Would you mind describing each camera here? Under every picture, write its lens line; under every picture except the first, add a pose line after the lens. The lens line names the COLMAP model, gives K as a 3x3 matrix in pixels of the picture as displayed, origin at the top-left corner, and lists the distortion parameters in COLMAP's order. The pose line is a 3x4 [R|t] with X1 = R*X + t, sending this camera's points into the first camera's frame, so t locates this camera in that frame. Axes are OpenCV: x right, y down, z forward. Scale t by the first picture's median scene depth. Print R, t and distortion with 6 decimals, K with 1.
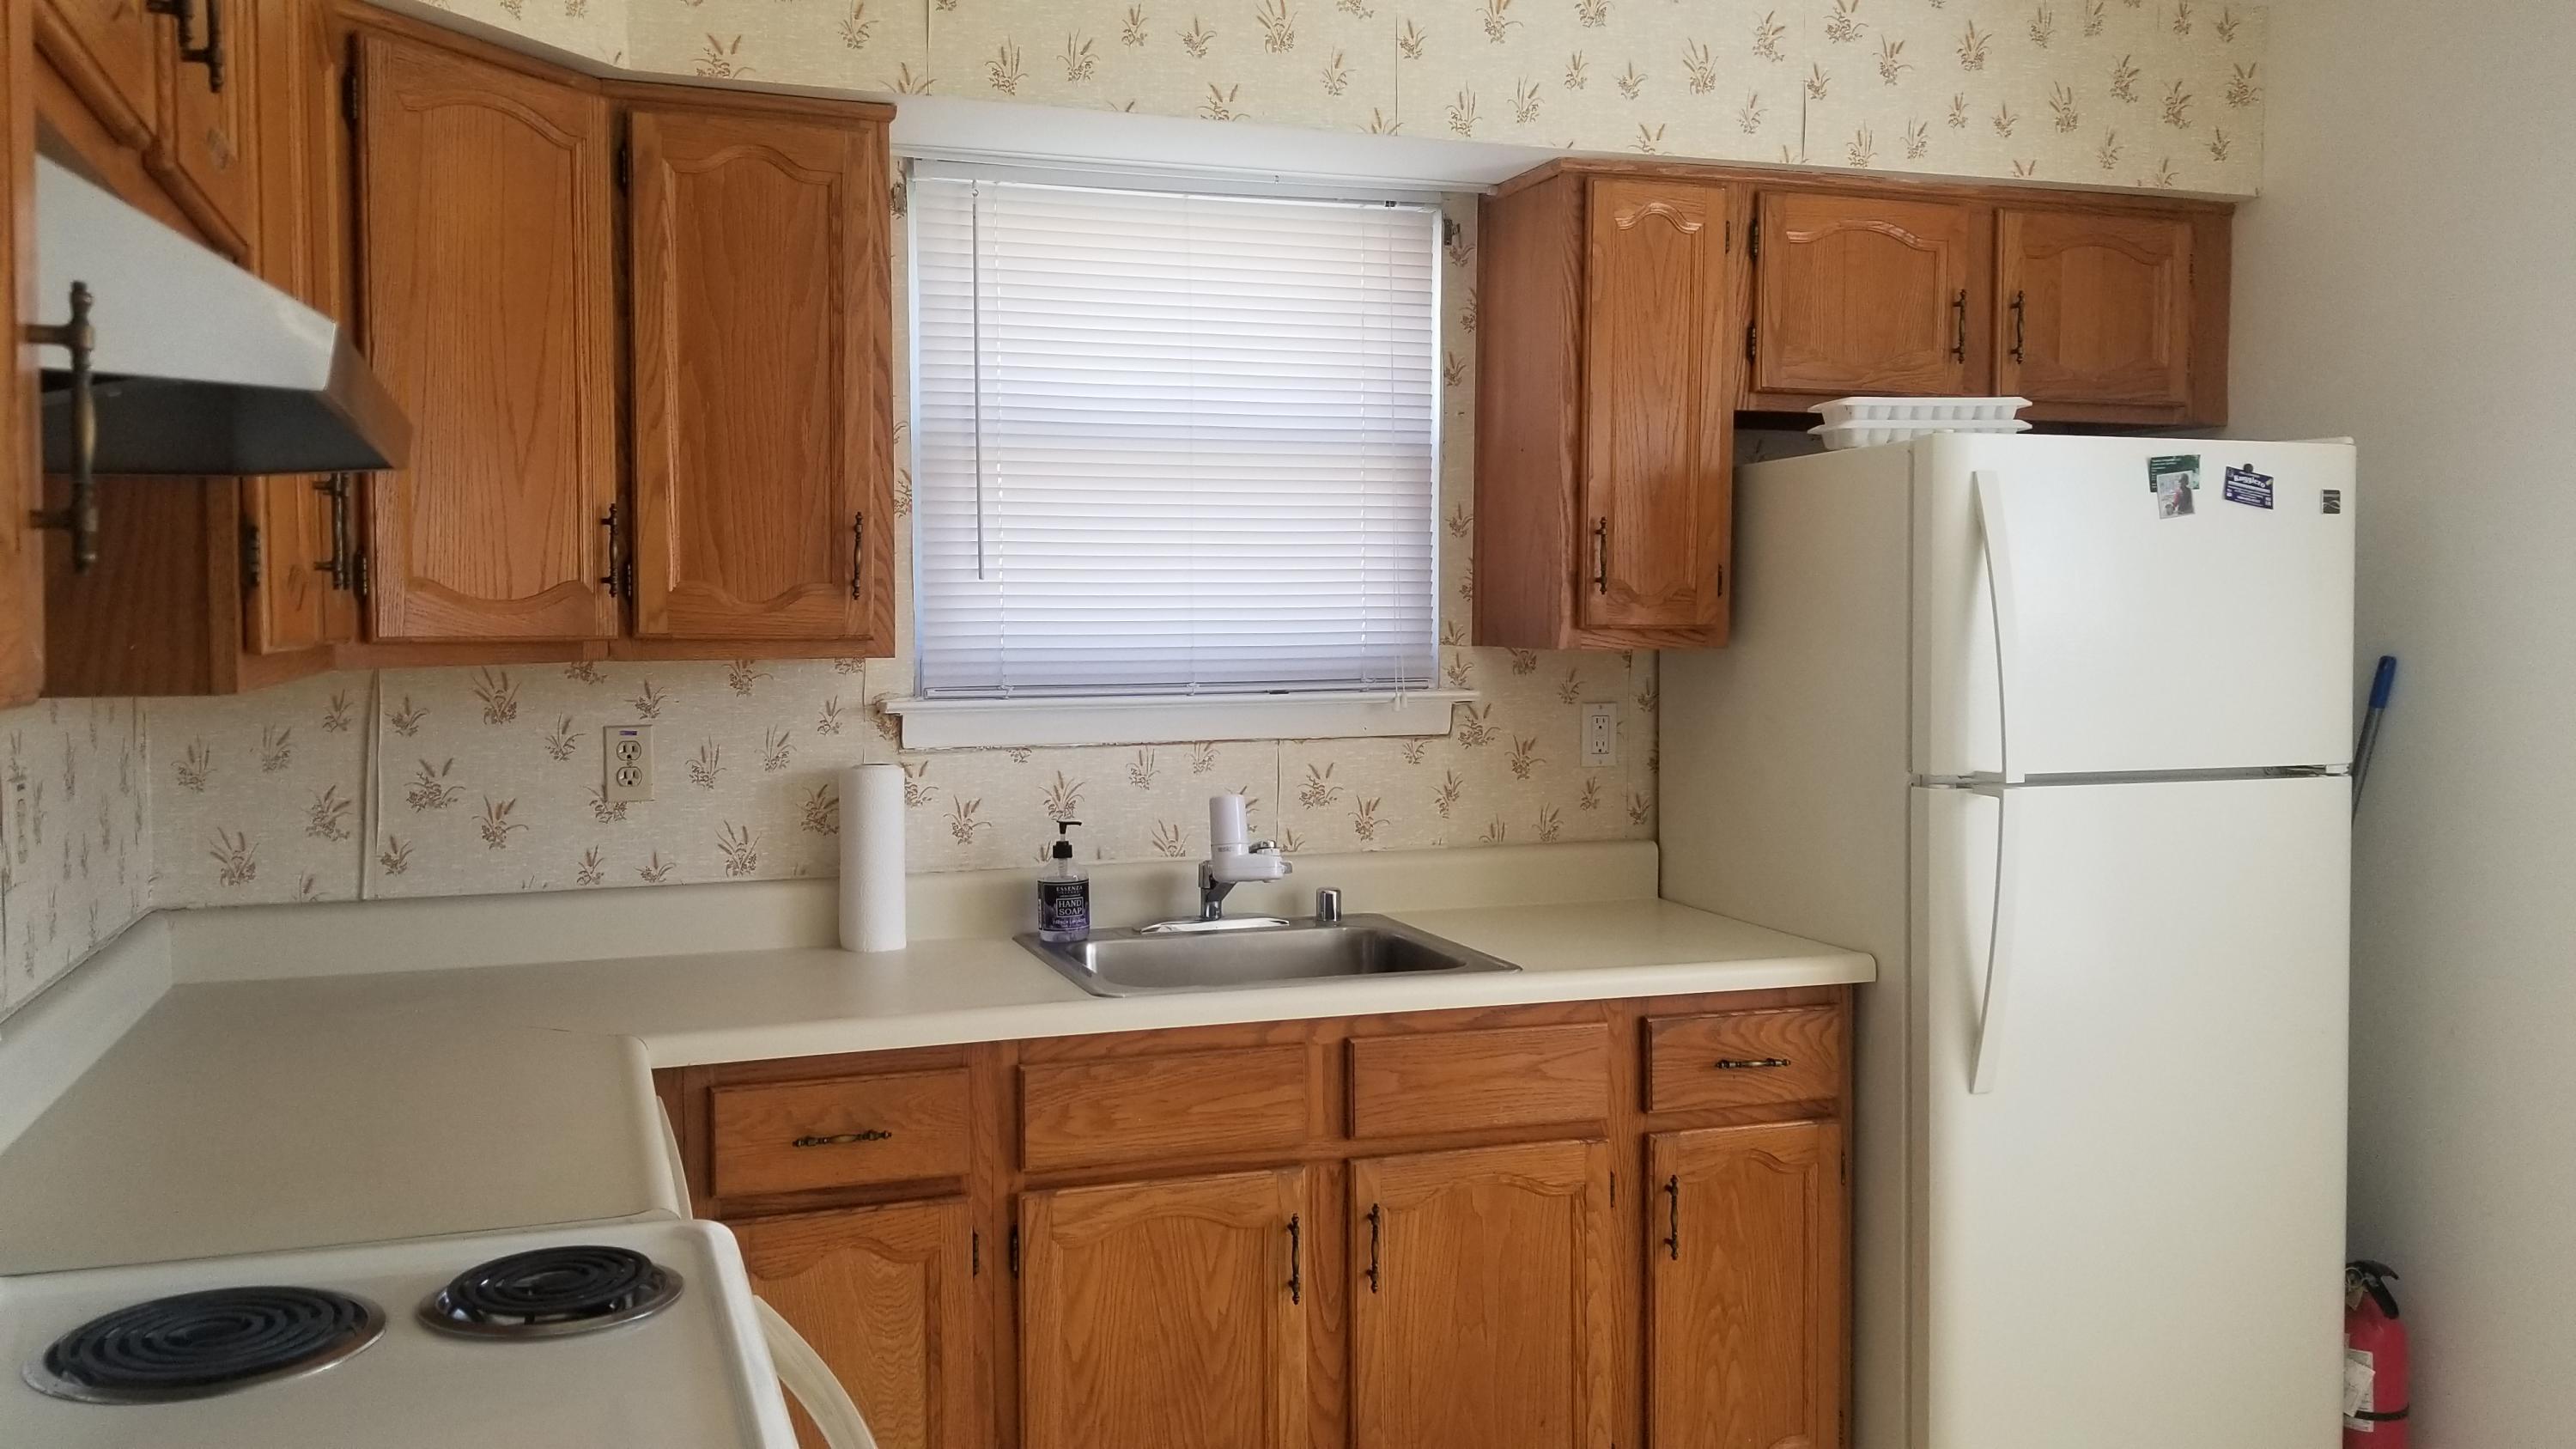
lens RADIAL K [[2009.7, 0, 1238.0], [0, 2009.7, 702.2], [0, 0, 1]] dist [0.100937, -0.177283]
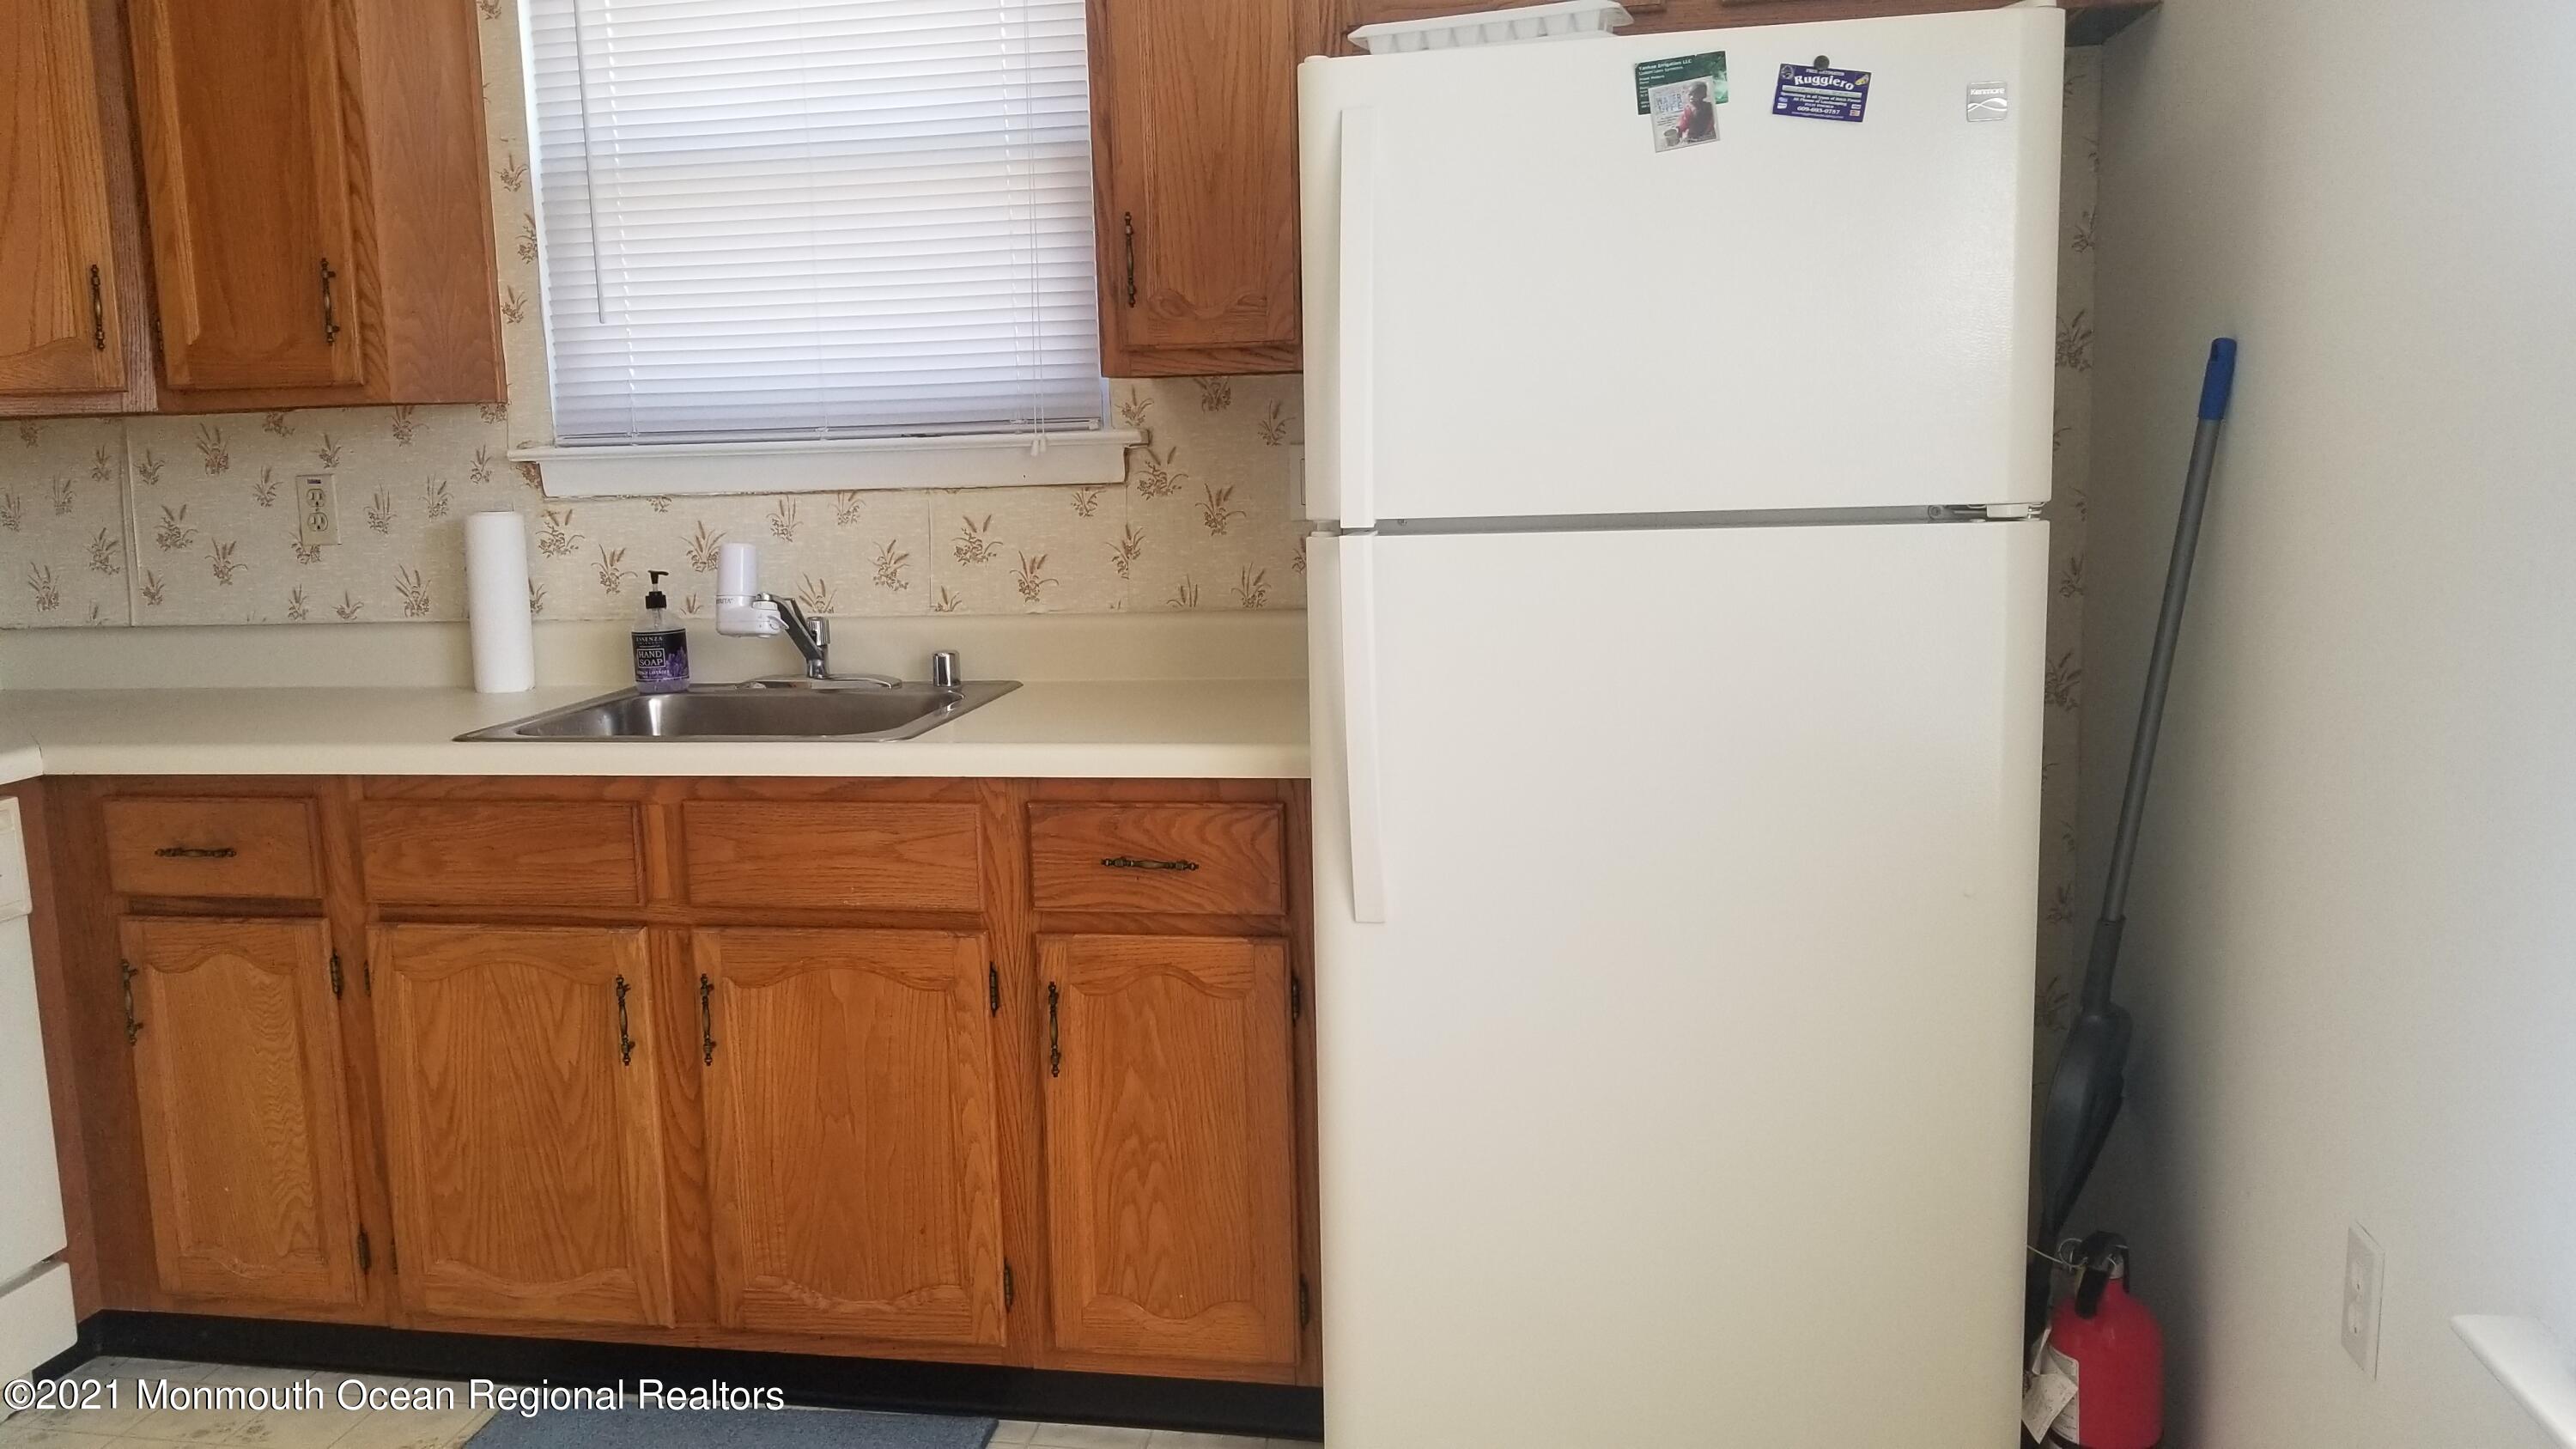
lens RADIAL K [[2009.7, 0, 1183.0], [0, 2009.7, 728.9], [0, 0, 1]] dist [0.100937, -0.177283]
pose [[0.862876, 0.050808, -0.502855, 0.674499], [0.008495, 0.993336, 0.114943, 0.026019], [0.505344, -0.103454, 0.856694, 0.293214]]
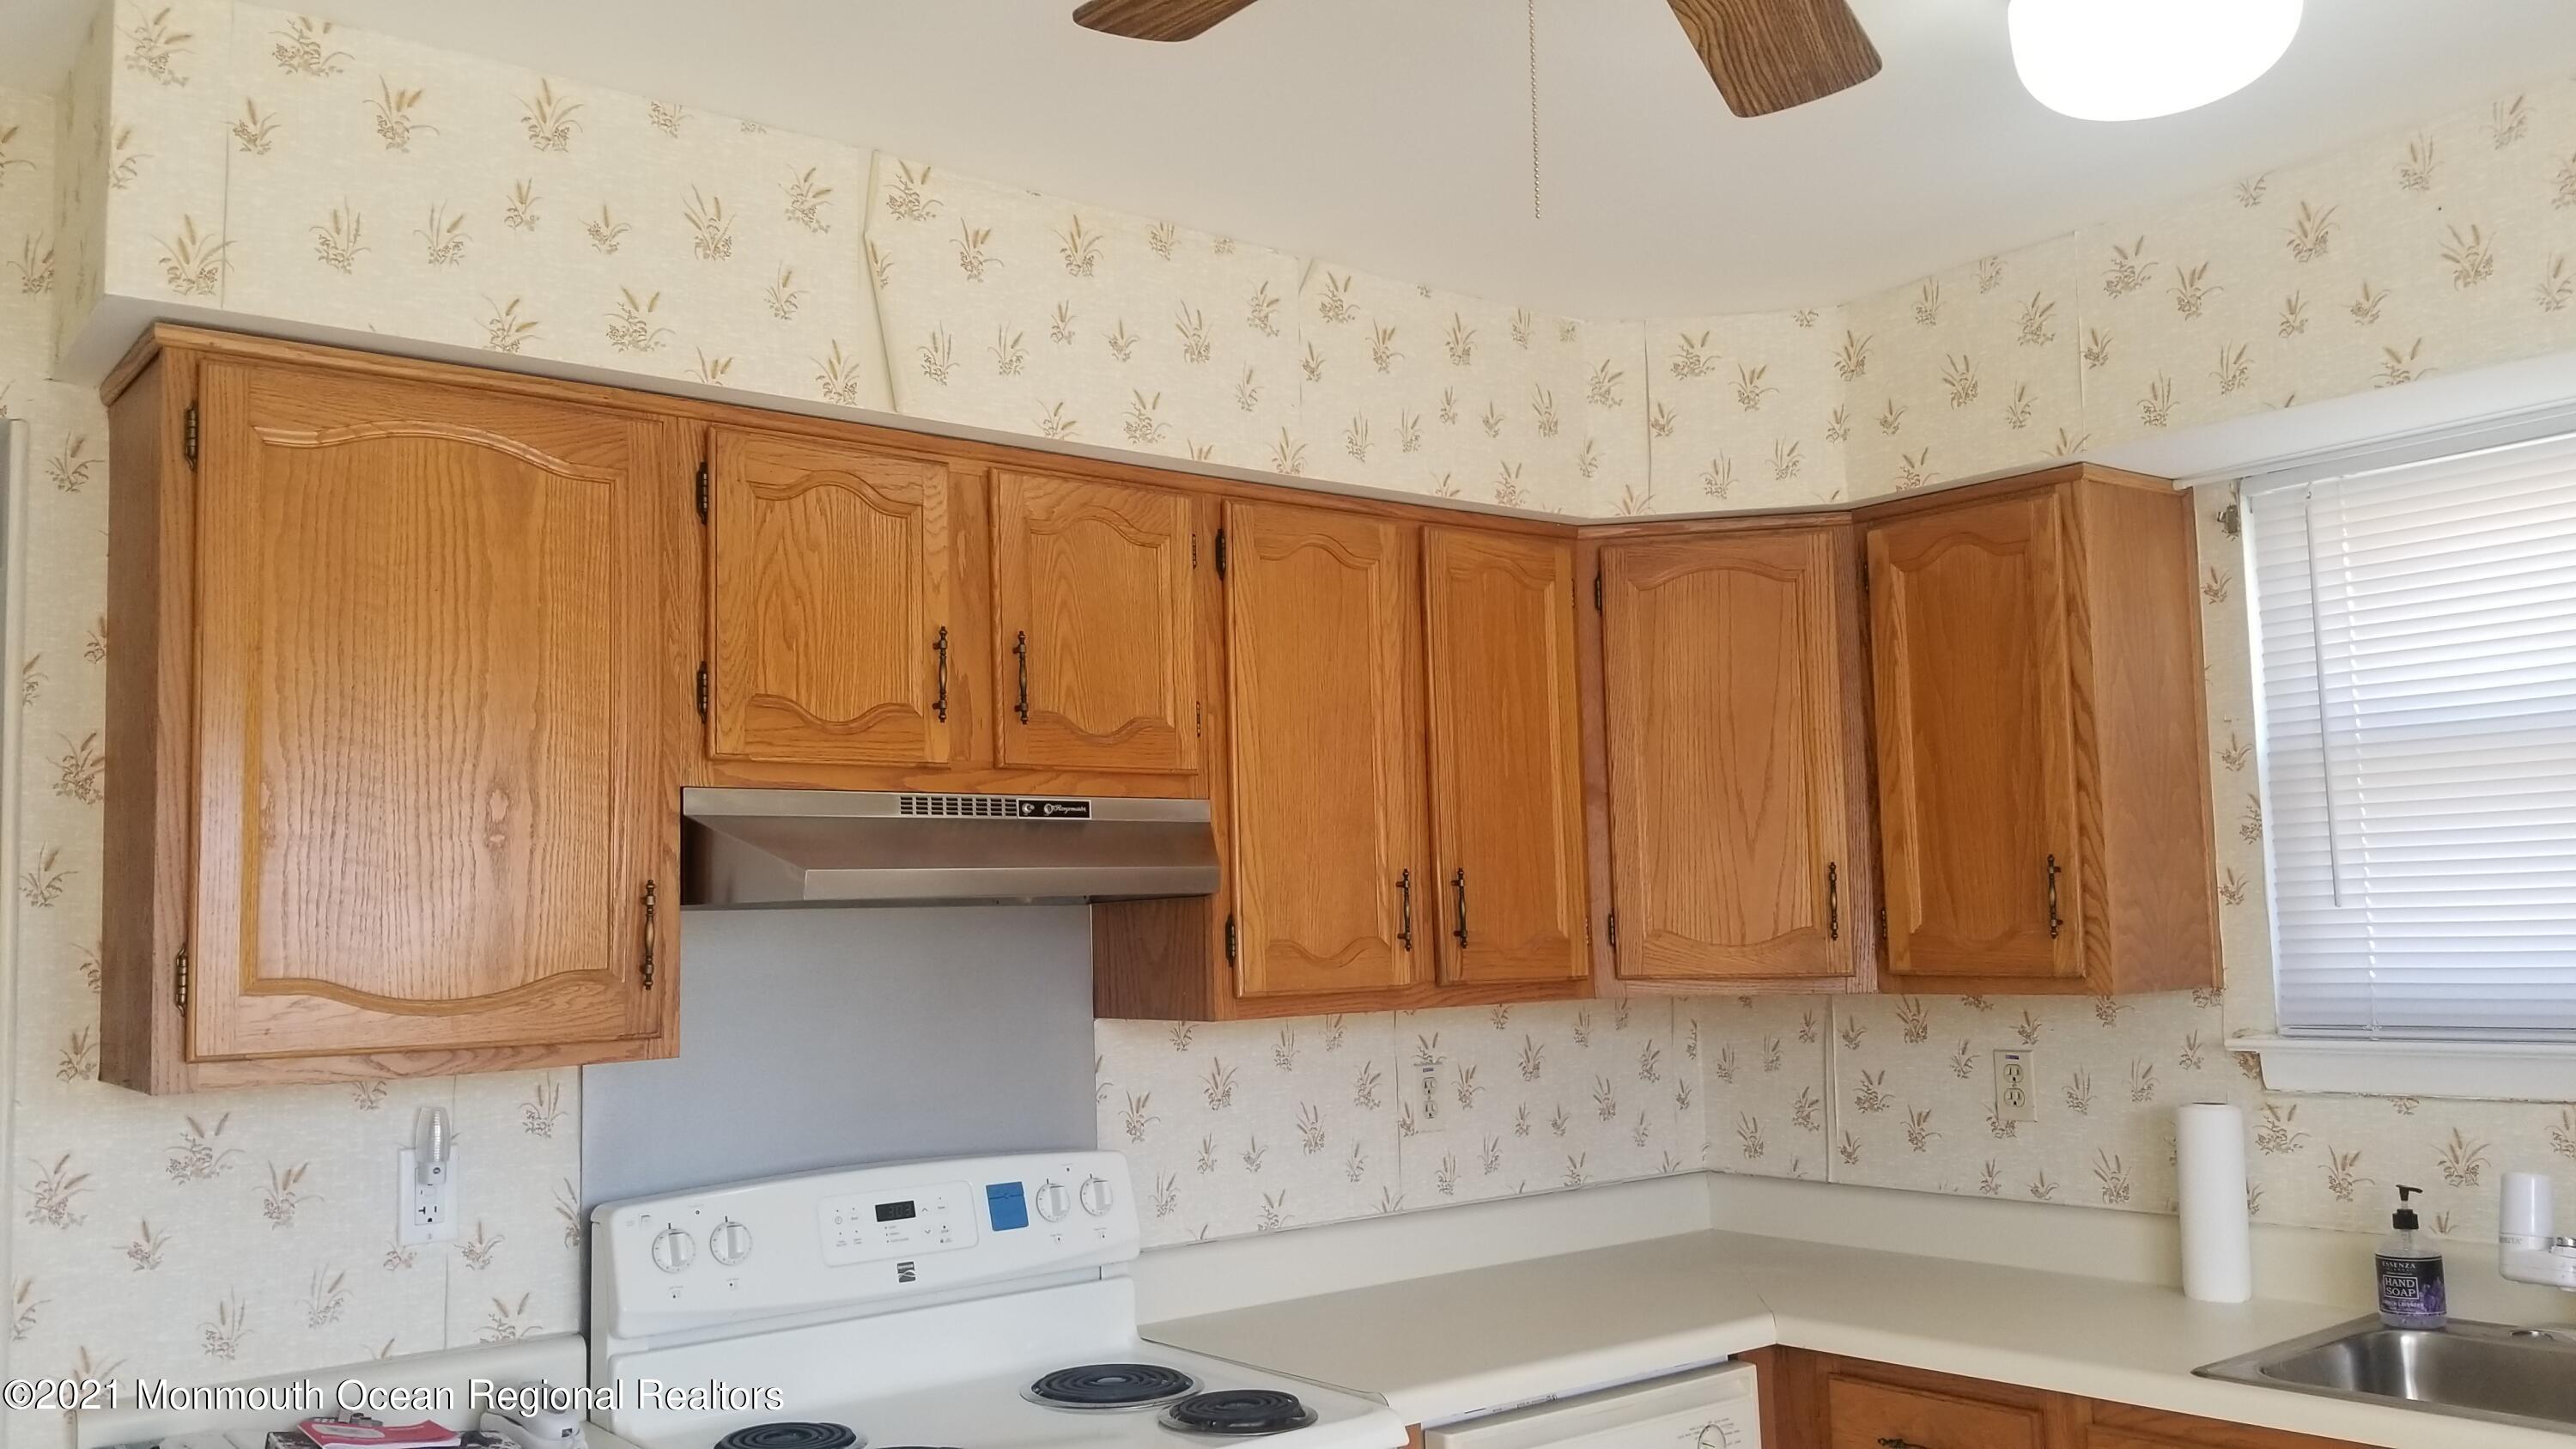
lens RADIAL K [[2009.7, 0, 1227.7], [0, 2009.7, 751.2], [0, 0, 1]] dist [0.100937, -0.177283]
pose [[0.330921, -0.089295, -0.939424, 0.621900], [-0.014896, 0.994895, -0.099814, -0.034069], [0.943541, 0.047024, 0.327901, 0.237872]]
